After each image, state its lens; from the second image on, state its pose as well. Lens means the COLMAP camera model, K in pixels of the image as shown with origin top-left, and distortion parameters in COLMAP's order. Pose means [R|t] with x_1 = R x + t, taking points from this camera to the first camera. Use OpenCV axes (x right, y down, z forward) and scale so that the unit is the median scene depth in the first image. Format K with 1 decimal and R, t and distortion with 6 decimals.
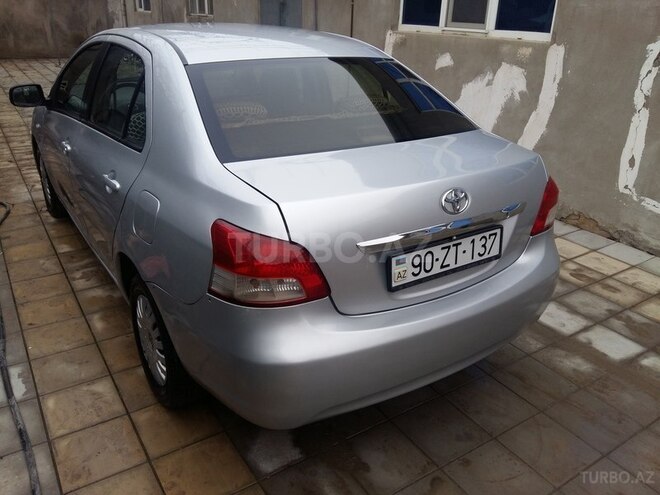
lens RADIAL K [[520.0, 0, 330.0], [0, 520.0, 247.5], [0, 0, 1]] dist [0.003741, -0.002509]
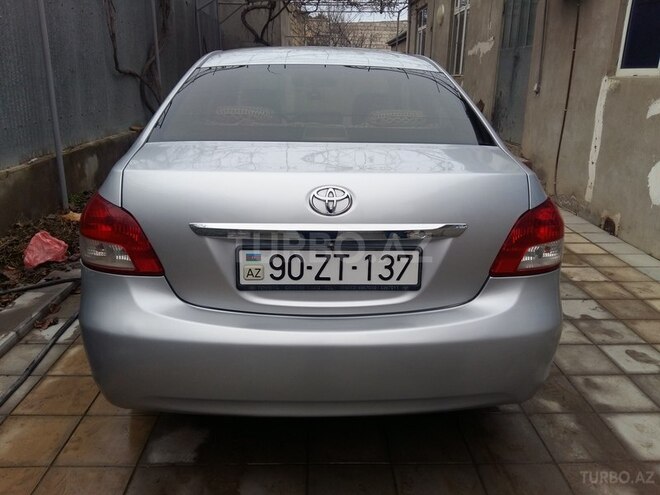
lens RADIAL K [[520.0, 0, 330.0], [0, 520.0, 247.5], [0, 0, 1]] dist [0.003741, -0.002509]
pose [[0.861548, 0.145903, -0.486258, 0.609513], [-0.202924, 0.976940, -0.066407, 0.038664], [0.465356, 0.155886, 0.871288, 0.256817]]
